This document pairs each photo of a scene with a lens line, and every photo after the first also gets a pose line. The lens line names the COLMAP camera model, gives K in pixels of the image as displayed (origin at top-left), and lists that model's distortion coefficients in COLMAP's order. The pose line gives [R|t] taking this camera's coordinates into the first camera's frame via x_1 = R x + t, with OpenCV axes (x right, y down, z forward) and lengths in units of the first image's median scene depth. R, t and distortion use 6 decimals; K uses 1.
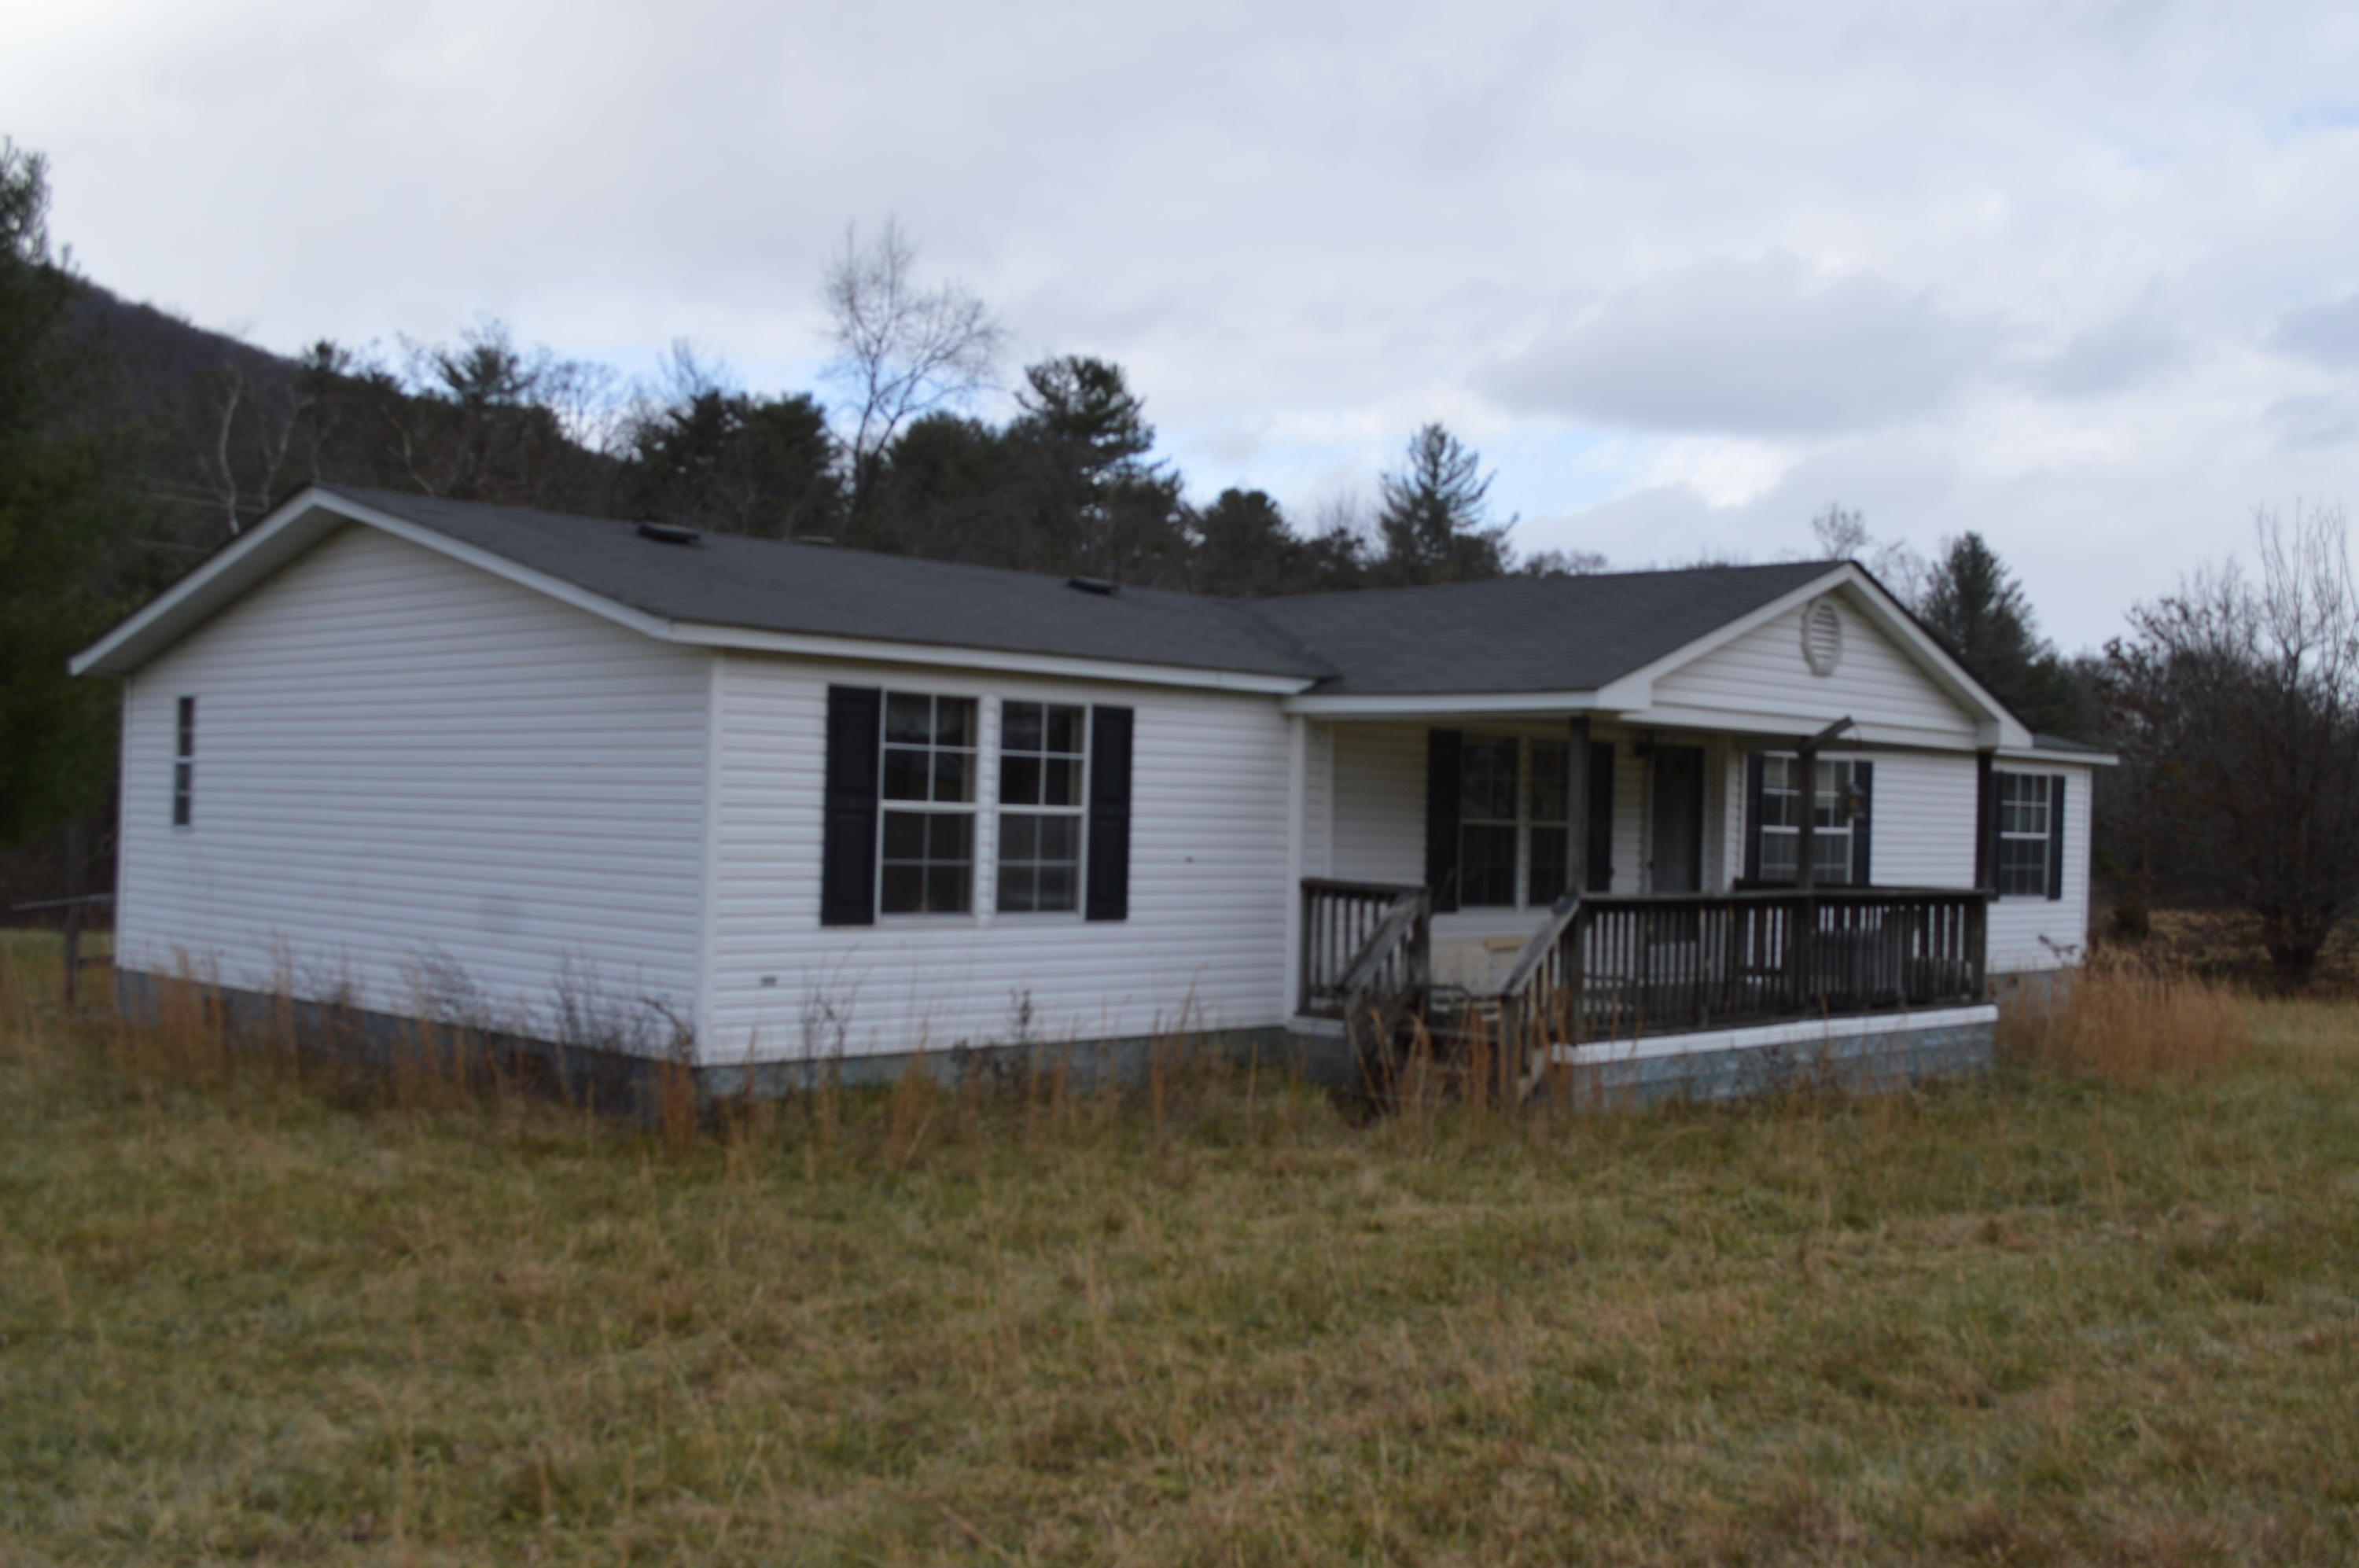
lens RADIAL K [[2222.5, 0, 1181.8], [0, 2222.5, 785.0], [0, 0, 1]] dist [0.012384, 0.000000]
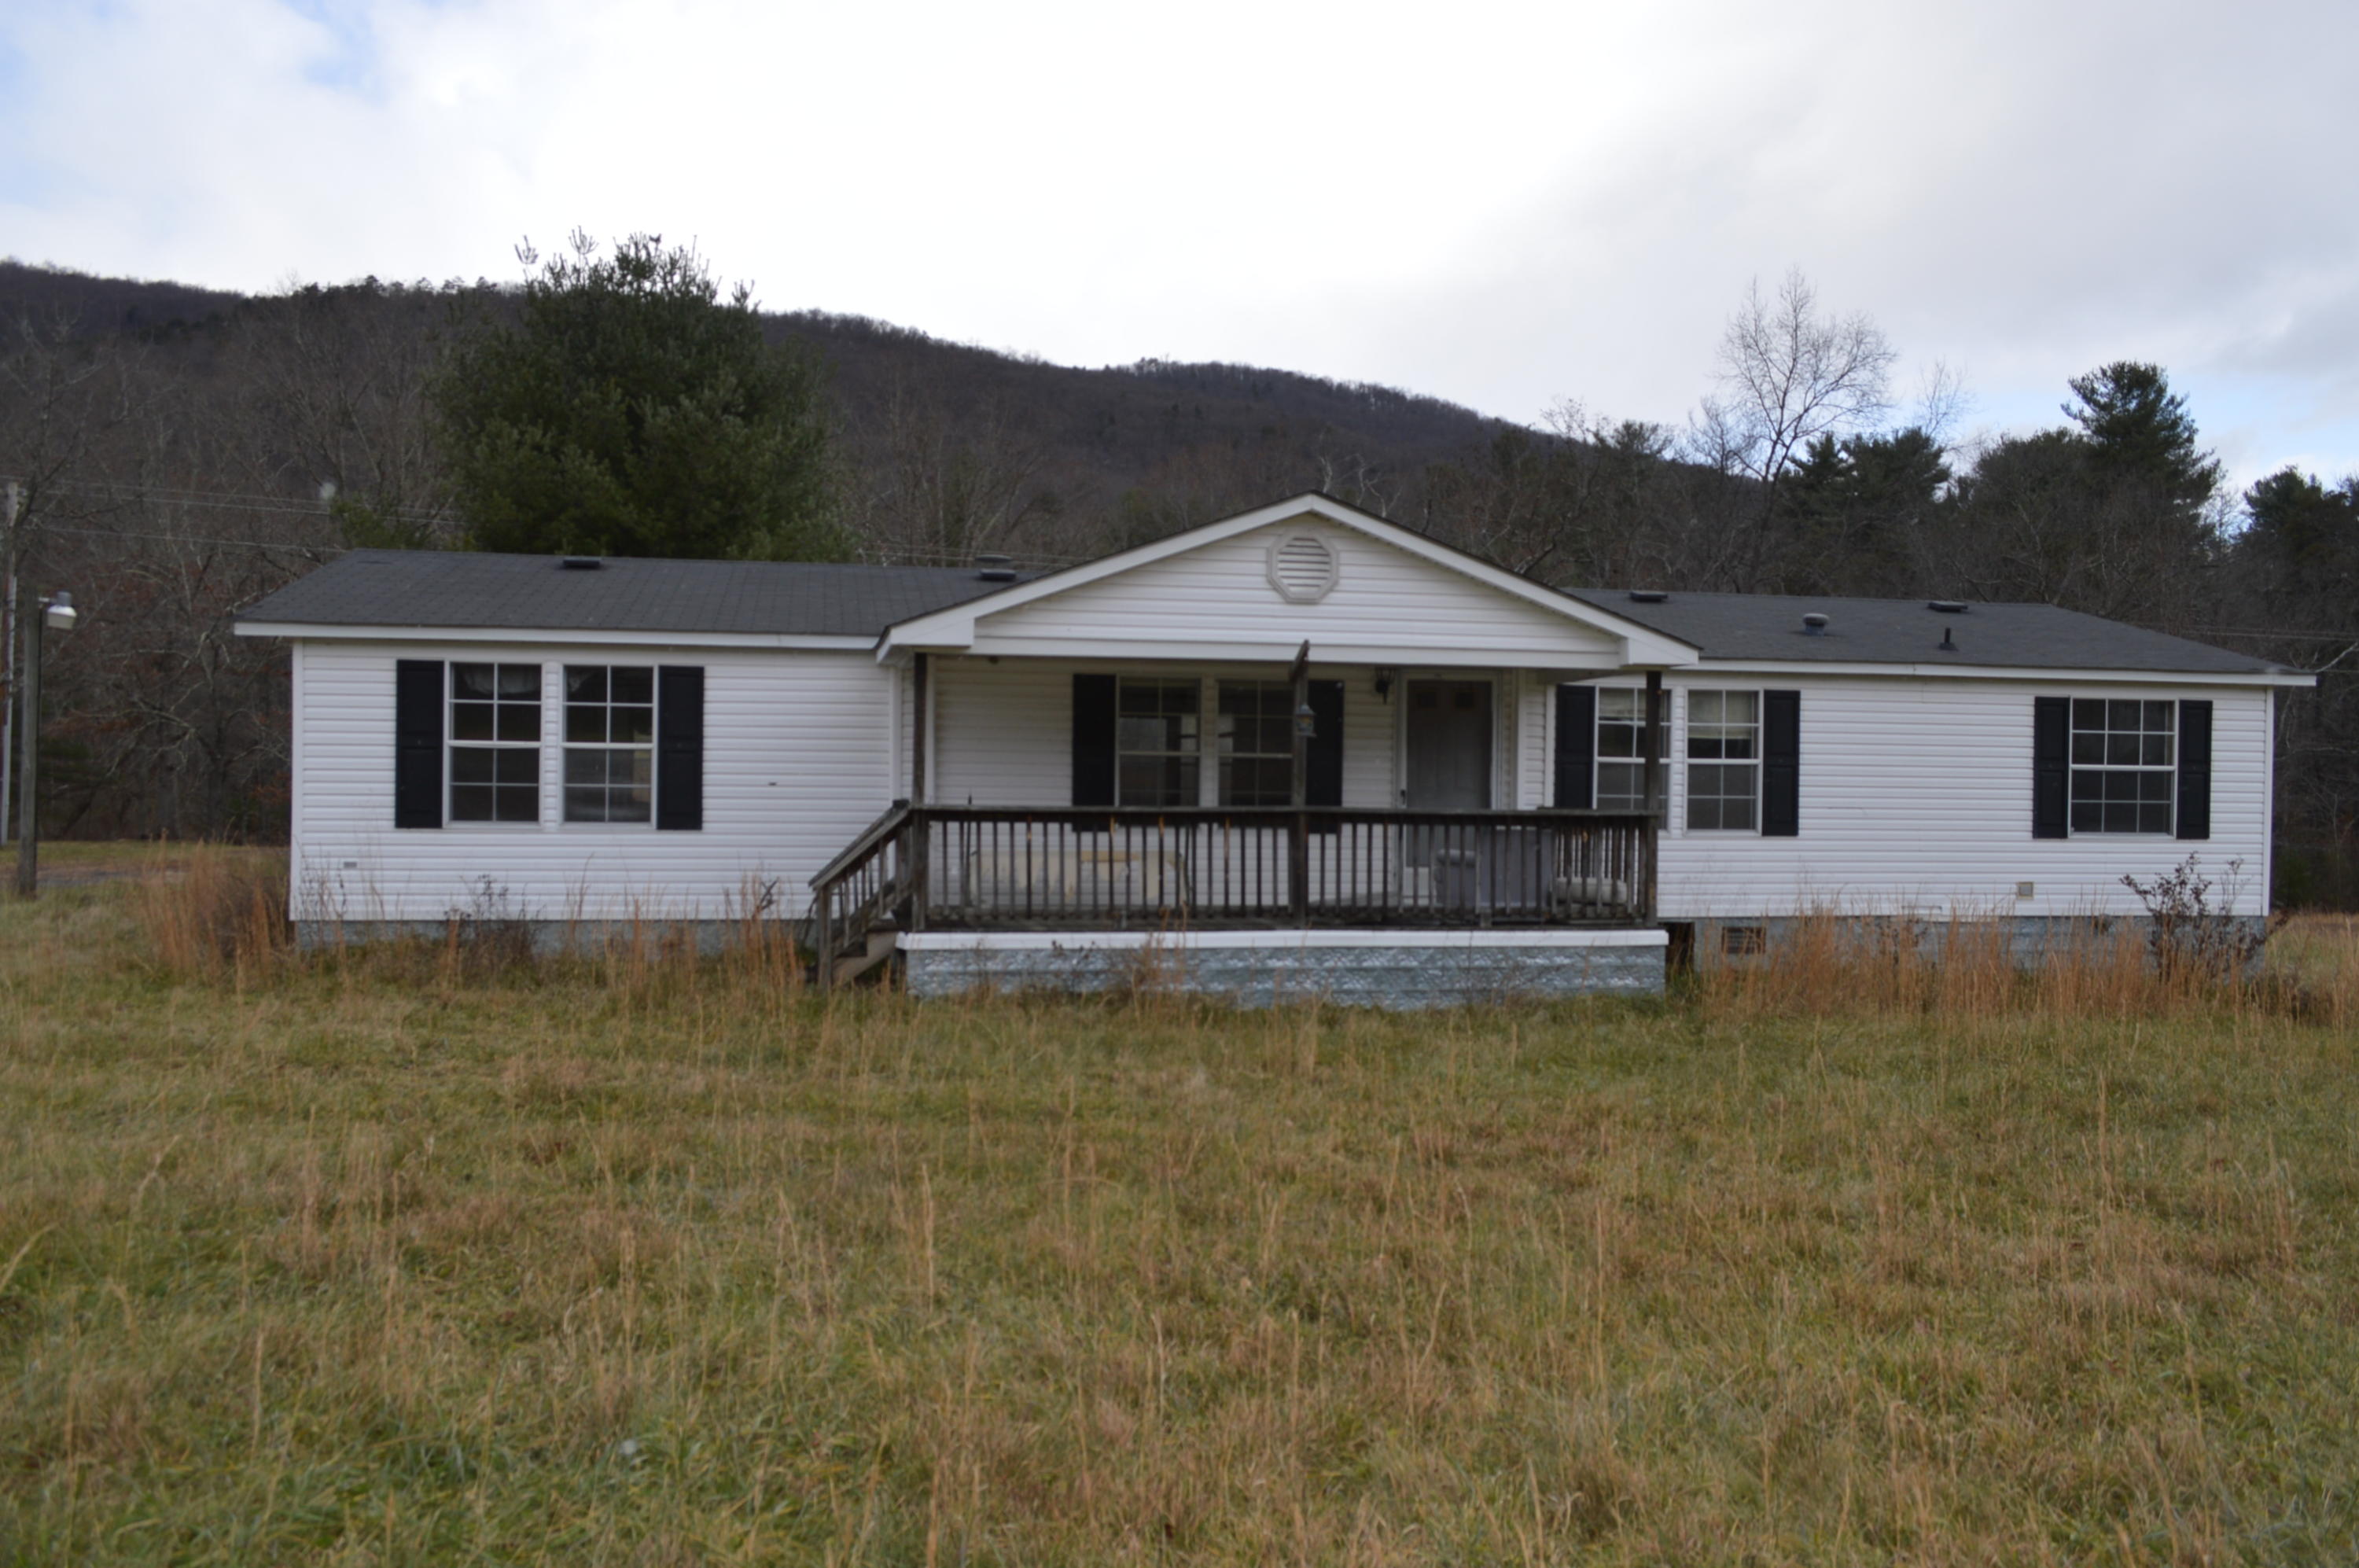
lens RADIAL K [[1818.8, 0, 1175.9], [0, 1818.8, 788.9], [0, 0, 1]] dist [-0.030076, -0.001795]
pose [[0.826083, -0.014384, -0.563365, 0.815773], [0.018131, 0.999835, 0.001058, 0.041289], [0.563257, -0.011089, 0.826208, 0.285581]]
